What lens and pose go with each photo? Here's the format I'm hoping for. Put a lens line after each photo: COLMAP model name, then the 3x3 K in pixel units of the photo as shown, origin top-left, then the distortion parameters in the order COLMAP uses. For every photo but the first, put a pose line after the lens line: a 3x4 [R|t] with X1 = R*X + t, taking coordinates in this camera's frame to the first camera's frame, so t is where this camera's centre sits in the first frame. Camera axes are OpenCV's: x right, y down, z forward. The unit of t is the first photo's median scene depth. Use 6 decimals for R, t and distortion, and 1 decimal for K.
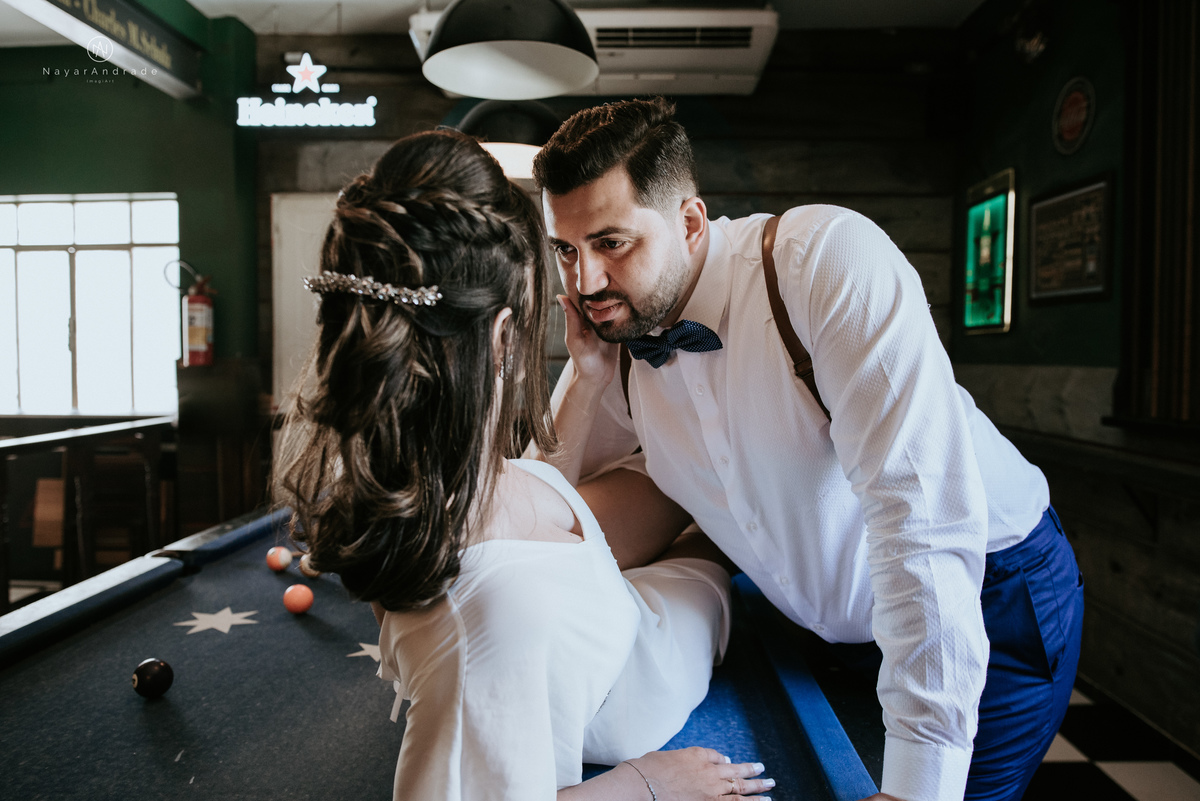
lens RADIAL K [[848.3, 0, 603.7], [0, 848.3, 404.9], [0, 0, 1]] dist [-0.047154, 0.006541]
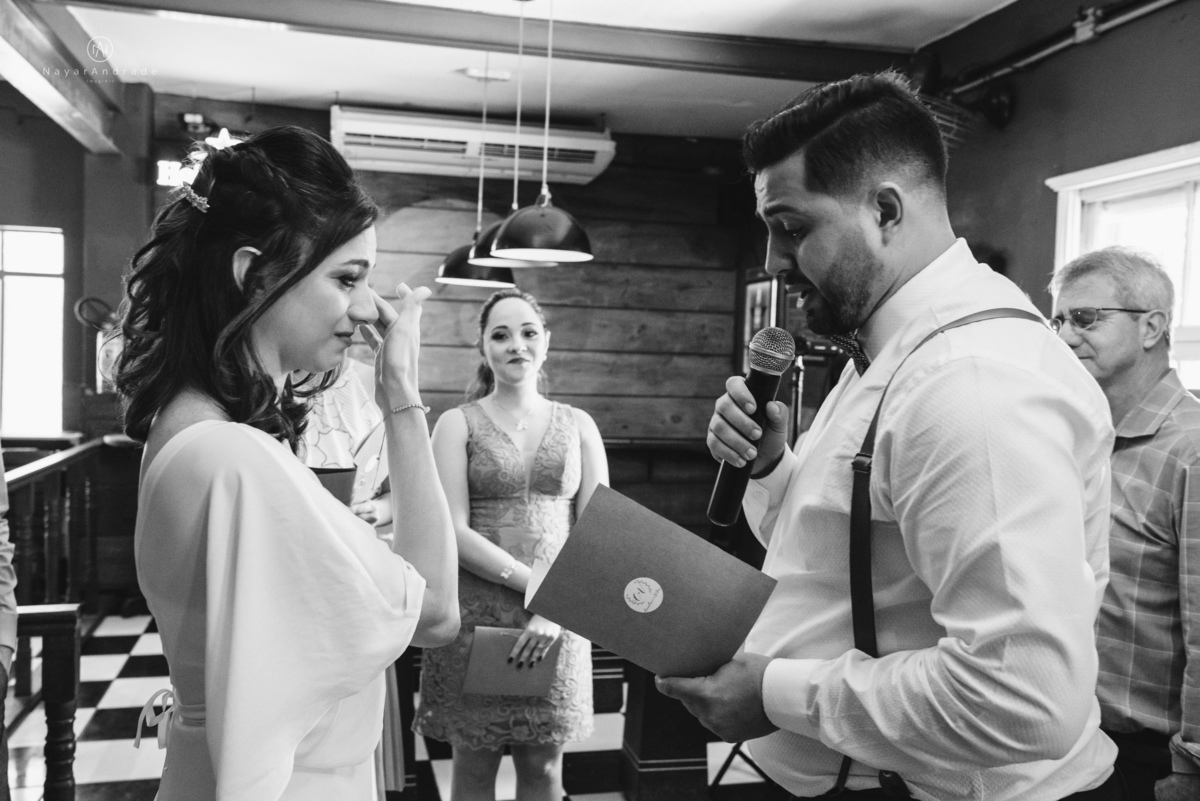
lens RADIAL K [[1207.6, 0, 599.4], [0, 1207.6, 400.8], [0, 0, 1]] dist [0.106598, 0.000000]
pose [[0.964140, 0.015892, 0.264917, -0.295690], [-0.011128, 0.999748, -0.019472, -0.010976], [-0.265160, 0.015825, 0.964075, -0.784984]]
